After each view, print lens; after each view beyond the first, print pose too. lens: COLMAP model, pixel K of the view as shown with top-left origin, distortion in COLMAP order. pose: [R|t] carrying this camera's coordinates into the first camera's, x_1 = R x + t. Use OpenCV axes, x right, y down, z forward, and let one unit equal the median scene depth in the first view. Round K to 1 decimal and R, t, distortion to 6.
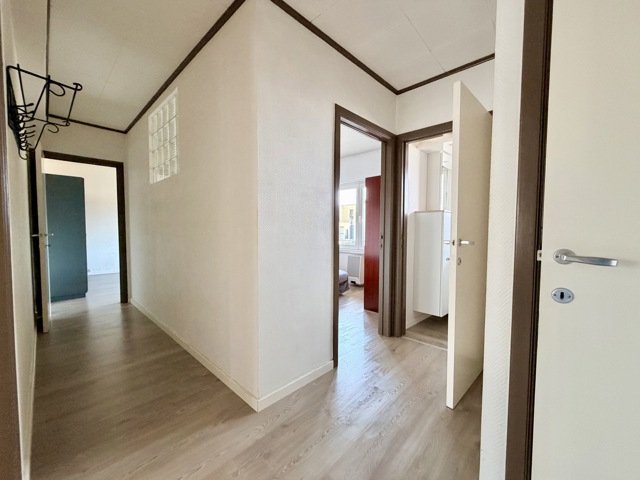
lens RADIAL K [[260.6, 0, 320.0], [0, 260.6, 240.0], [0, 0, 1]] dist [0.000648, 0.000215]
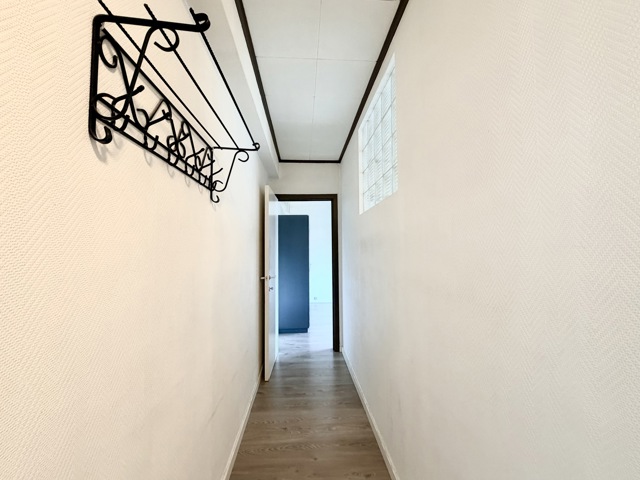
lens RADIAL K [[260.6, 0, 320.0], [0, 260.6, 240.0], [0, 0, 1]] dist [0.000648, 0.000215]
pose [[0.728020, -0.037068, -0.684553, -0.452072], [-0.019715, 0.996992, -0.074952, -0.172088], [0.685273, 0.068062, 0.725099, 0.777556]]
